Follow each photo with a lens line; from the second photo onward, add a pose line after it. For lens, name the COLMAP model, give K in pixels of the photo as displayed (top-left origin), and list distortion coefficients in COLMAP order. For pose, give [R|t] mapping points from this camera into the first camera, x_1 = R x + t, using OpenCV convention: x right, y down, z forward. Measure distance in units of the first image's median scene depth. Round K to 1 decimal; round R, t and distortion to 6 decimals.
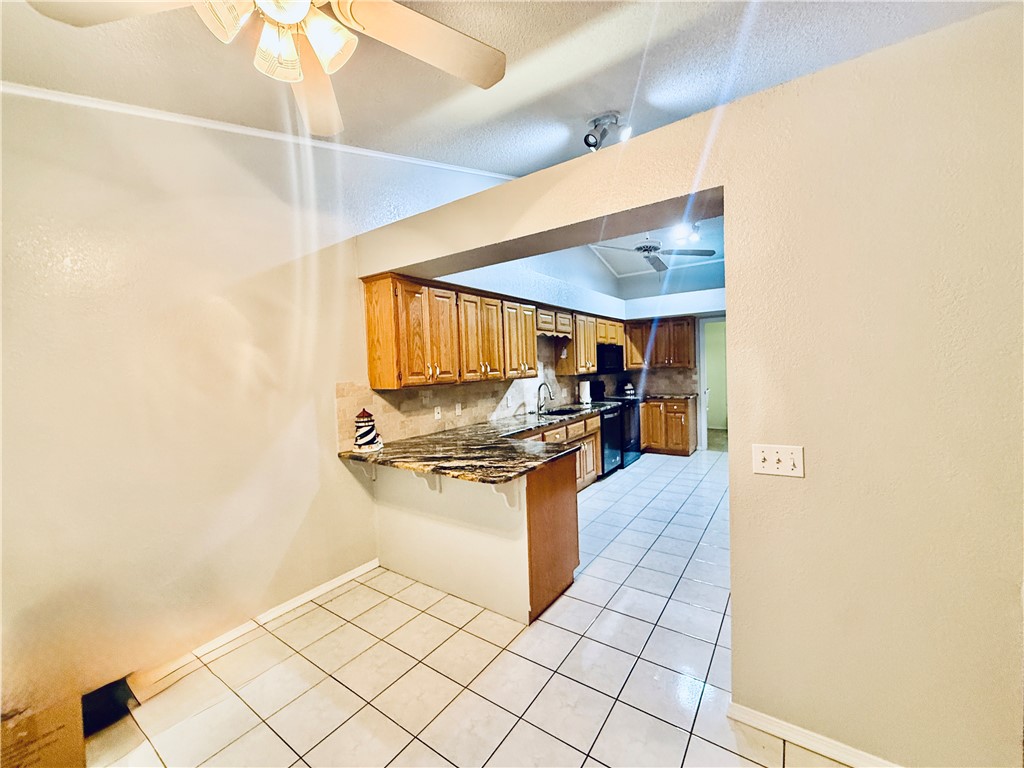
lens RADIAL K [[408.6, 0, 512.0], [0, 408.6, 384.0], [0, 0, 1]] dist [-0.000120, 0.000828]
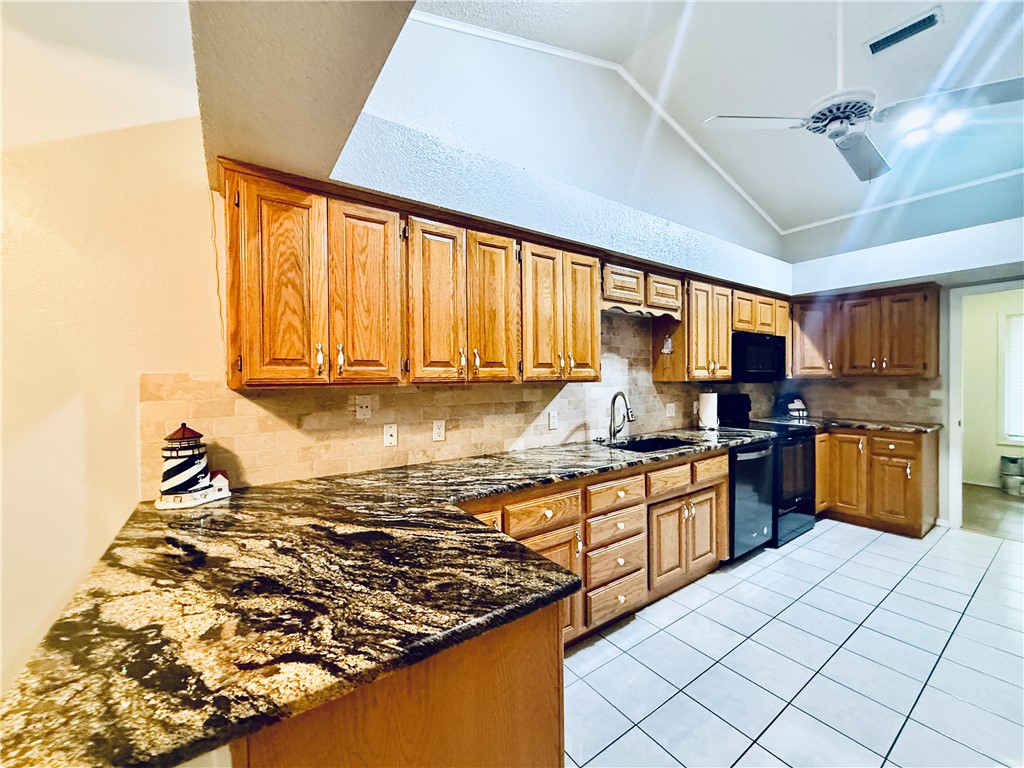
lens RADIAL K [[408.6, 0, 512.0], [0, 408.6, 384.0], [0, 0, 1]] dist [-0.000120, 0.000828]
pose [[0.939020, 0.033483, -0.342228, 0.142981], [-0.040035, 0.999125, -0.012096, -0.001165], [0.341524, 0.025060, 0.939539, 0.419108]]
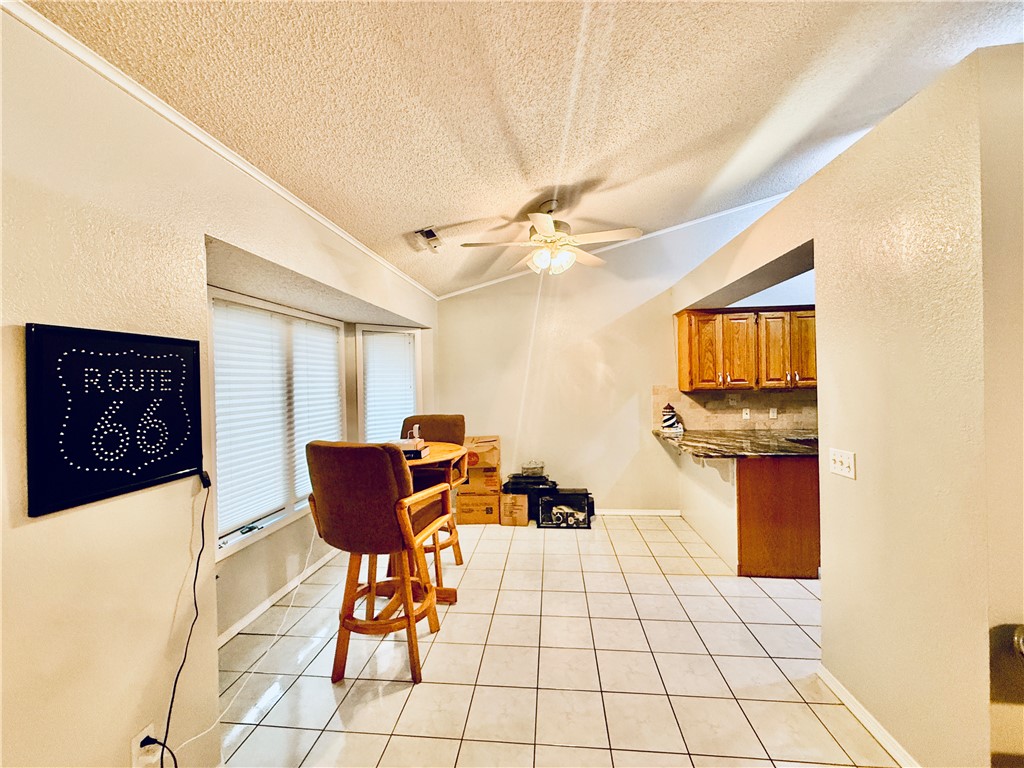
lens RADIAL K [[408.6, 0, 512.0], [0, 408.6, 384.0], [0, 0, 1]] dist [-0.000120, 0.000828]
pose [[0.489346, 0.032162, -0.871496, 0.423421], [-0.035617, 0.999223, 0.016876, -0.009561], [0.871362, 0.022782, 0.490111, -0.146602]]
